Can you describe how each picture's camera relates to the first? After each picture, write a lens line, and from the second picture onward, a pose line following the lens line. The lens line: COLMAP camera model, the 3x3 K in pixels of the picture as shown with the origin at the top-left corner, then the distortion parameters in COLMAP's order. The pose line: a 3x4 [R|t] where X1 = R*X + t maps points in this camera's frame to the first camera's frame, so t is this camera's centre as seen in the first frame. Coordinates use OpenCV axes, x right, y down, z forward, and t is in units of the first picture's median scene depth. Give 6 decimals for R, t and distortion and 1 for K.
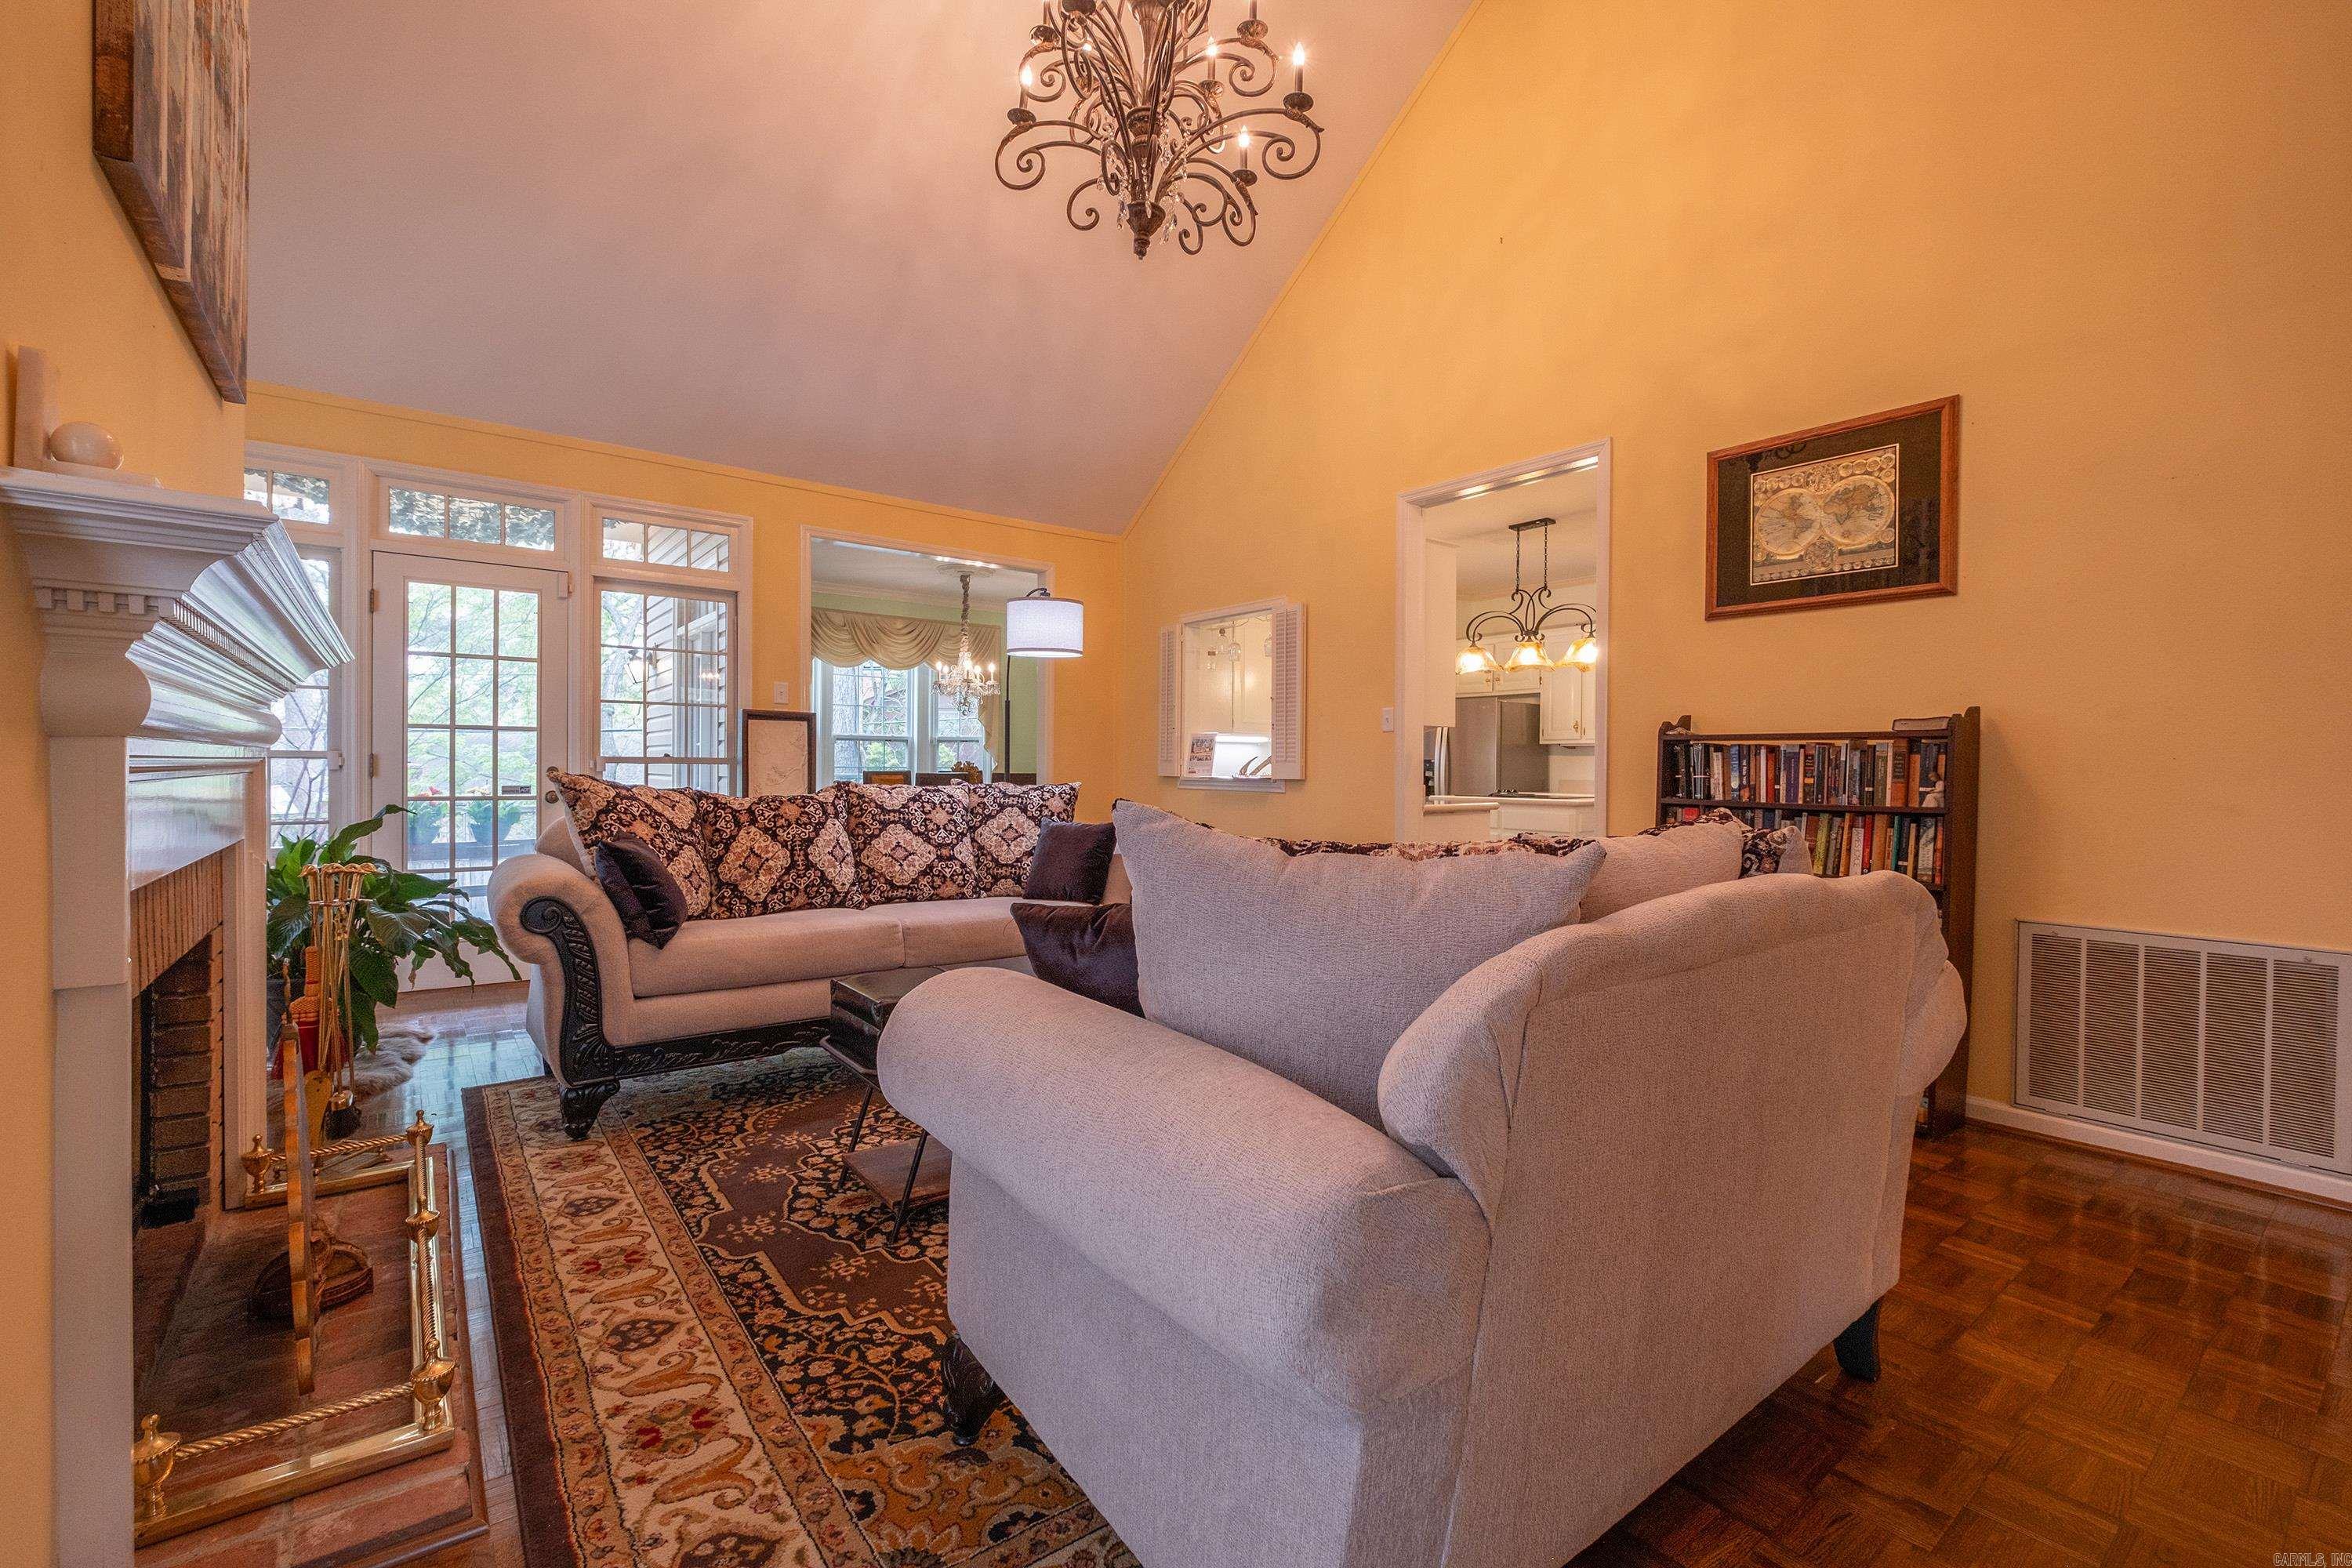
lens RADIAL K [[1007.7, 0, 1178.7], [0, 1007.7, 775.8], [0, 0, 1]] dist [0.001619, -0.002775]
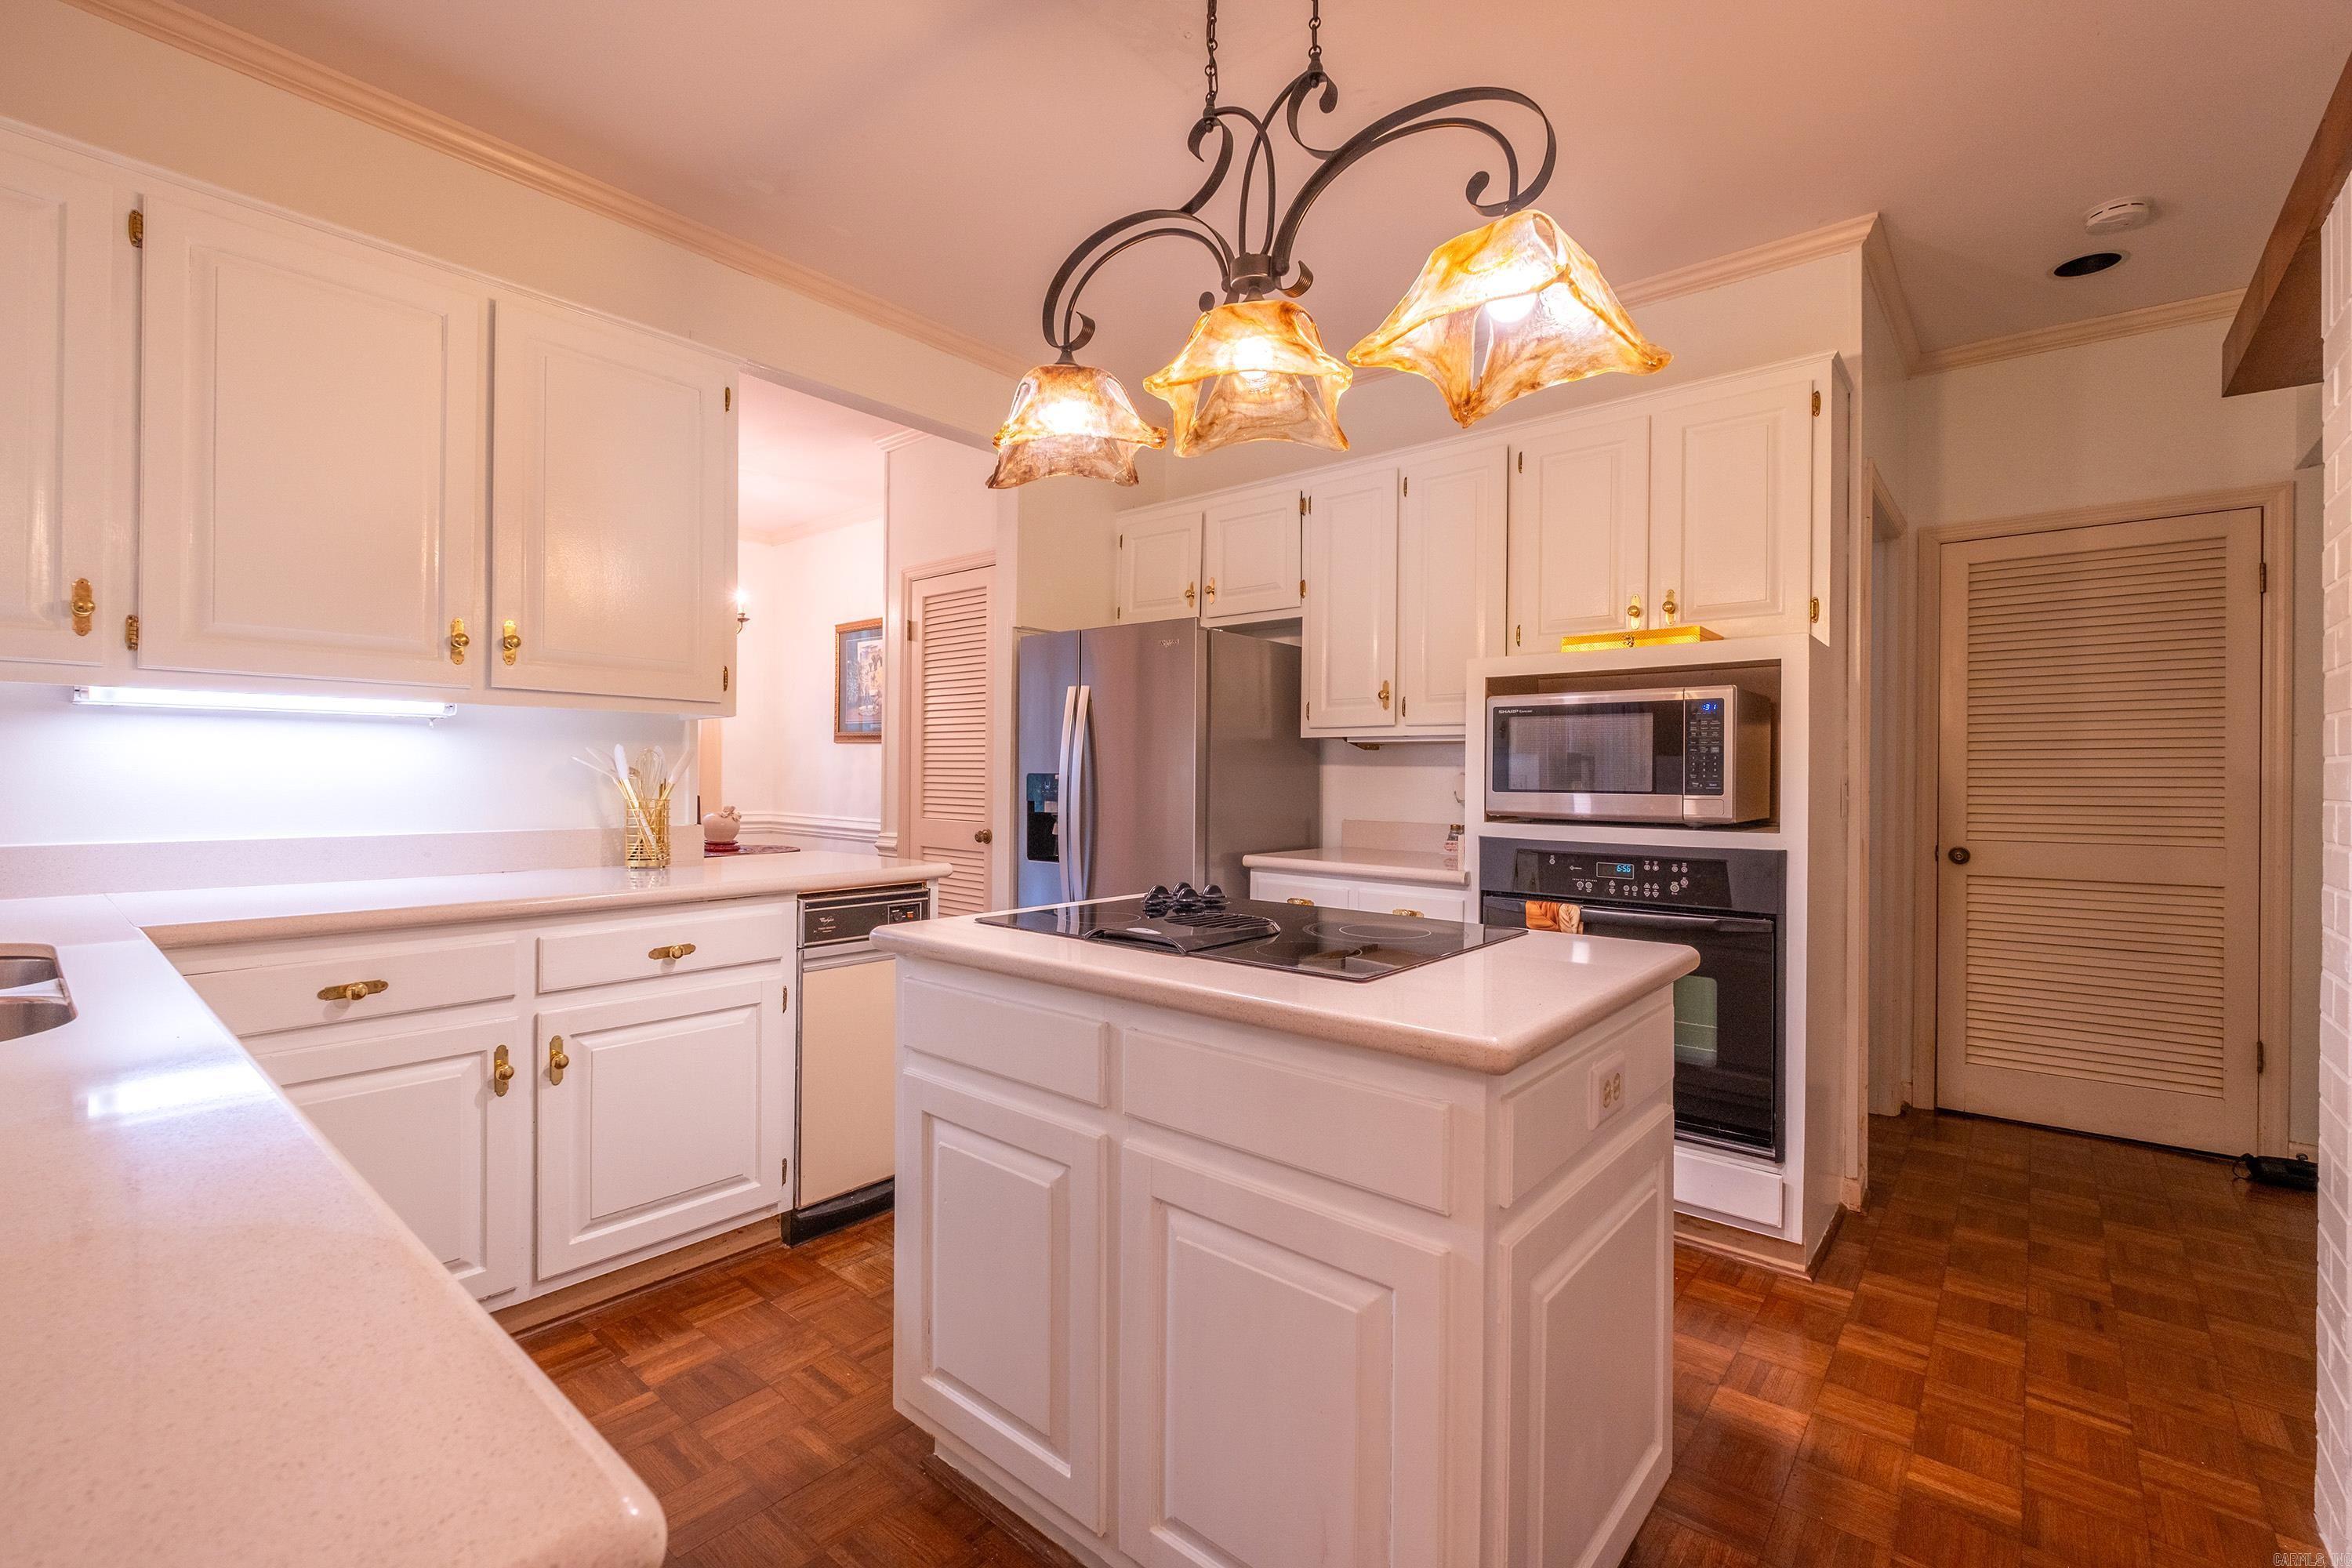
lens RADIAL K [[1007.7, 0, 1178.7], [0, 1007.7, 775.8], [0, 0, 1]] dist [0.001619, -0.002775]
pose [[0.976695, 0.002955, 0.214612, 0.226149], [-0.000994, 0.999957, -0.009243, -0.011818], [-0.214630, 0.008814, 0.976656, 0.622558]]
